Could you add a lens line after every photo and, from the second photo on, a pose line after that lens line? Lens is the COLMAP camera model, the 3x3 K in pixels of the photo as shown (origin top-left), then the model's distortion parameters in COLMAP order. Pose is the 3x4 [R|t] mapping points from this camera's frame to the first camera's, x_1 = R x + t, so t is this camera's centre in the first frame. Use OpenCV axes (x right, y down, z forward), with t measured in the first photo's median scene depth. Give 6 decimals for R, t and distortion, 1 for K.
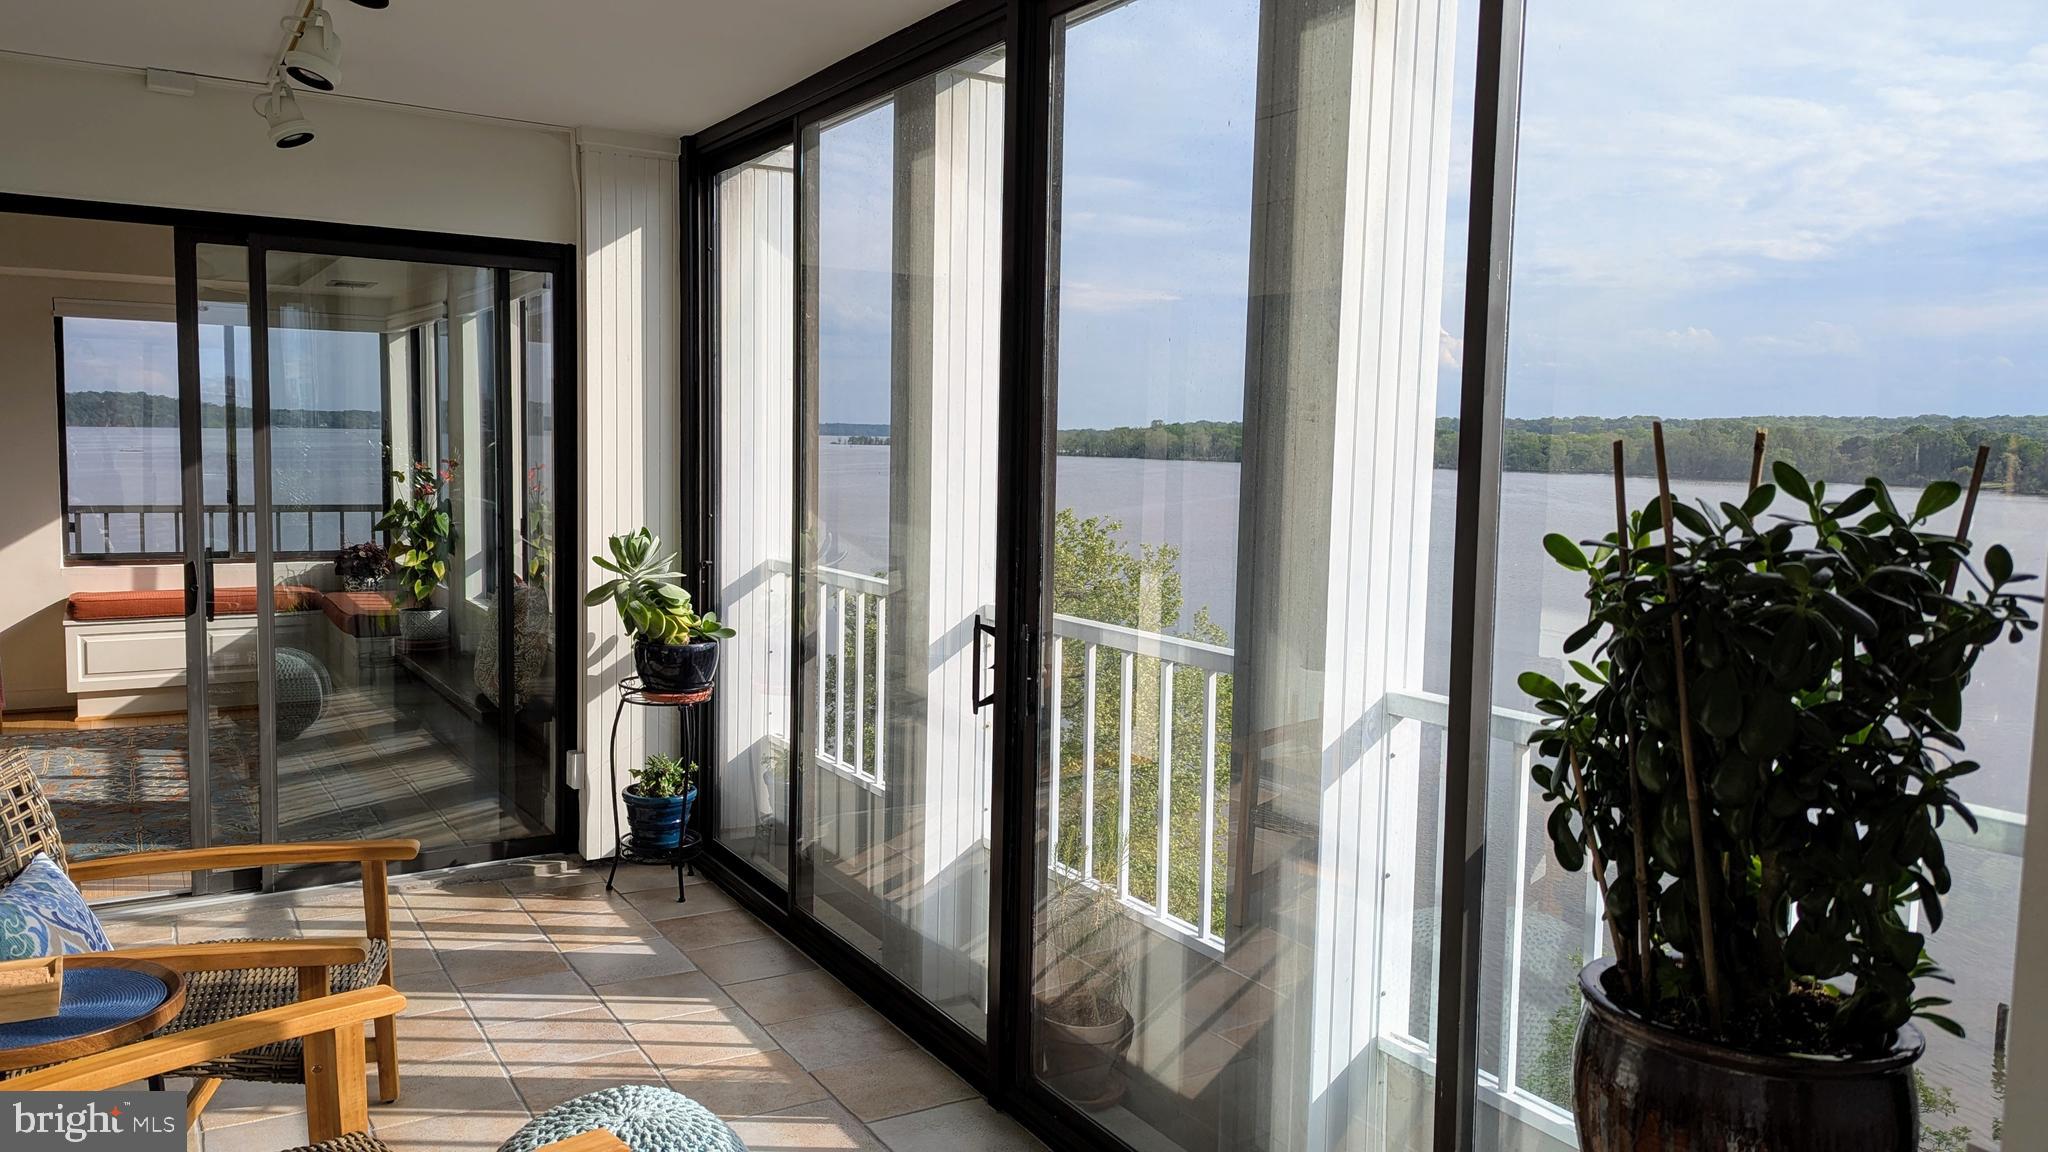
lens RADIAL K [[1441.1, 0, 1020.2], [0, 1441.1, 588.6], [0, 0, 1]] dist [0.043443, -0.011546]
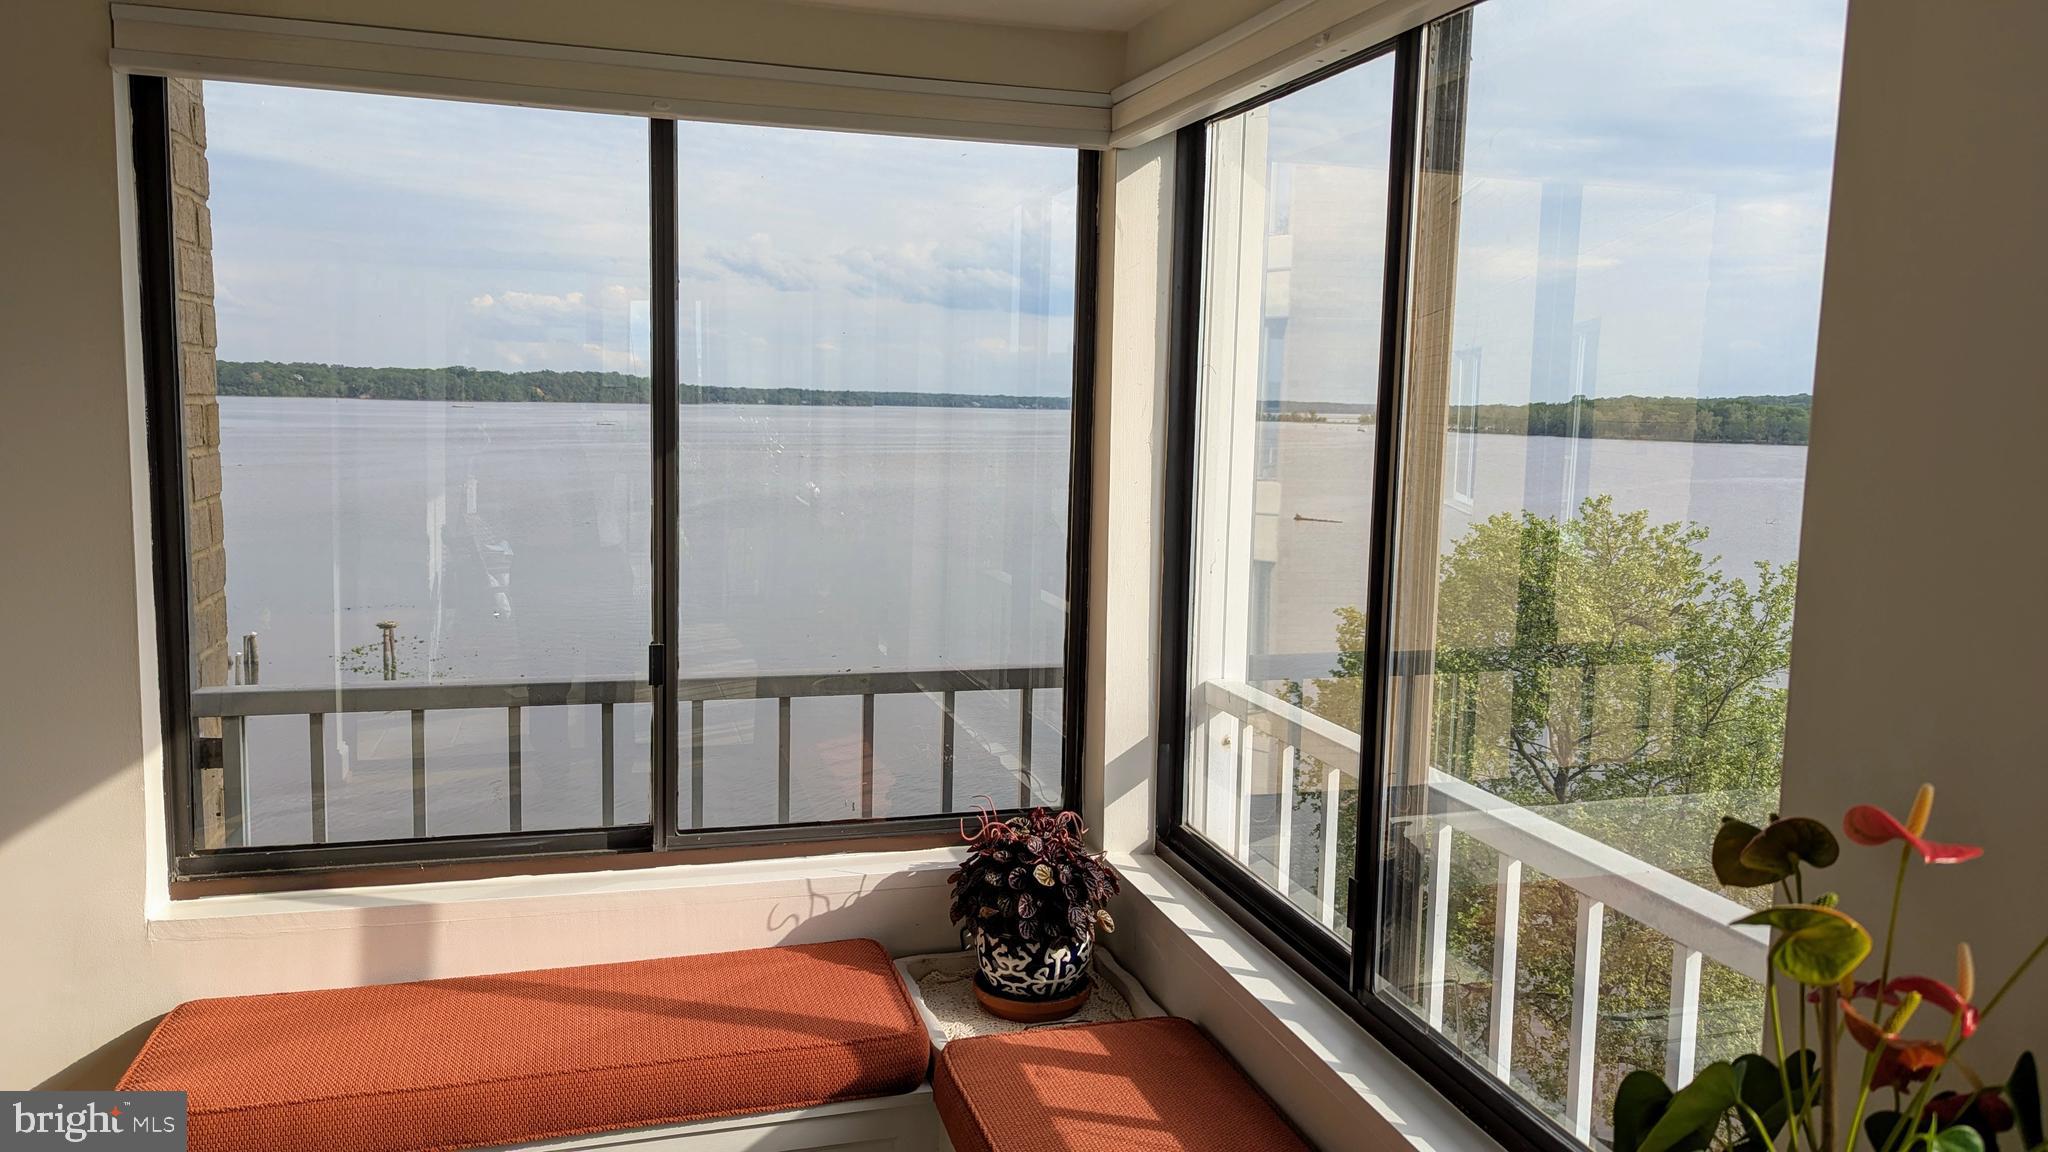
lens RADIAL K [[1441.1, 0, 1013.7], [0, 1441.1, 563.1], [0, 0, 1]] dist [0.043443, -0.011546]
pose [[0.961670, 0.030969, -0.272454, -0.364089], [-0.031492, 0.999501, 0.002455, -0.083961], [0.272394, 0.006220, 0.962166, 0.683881]]
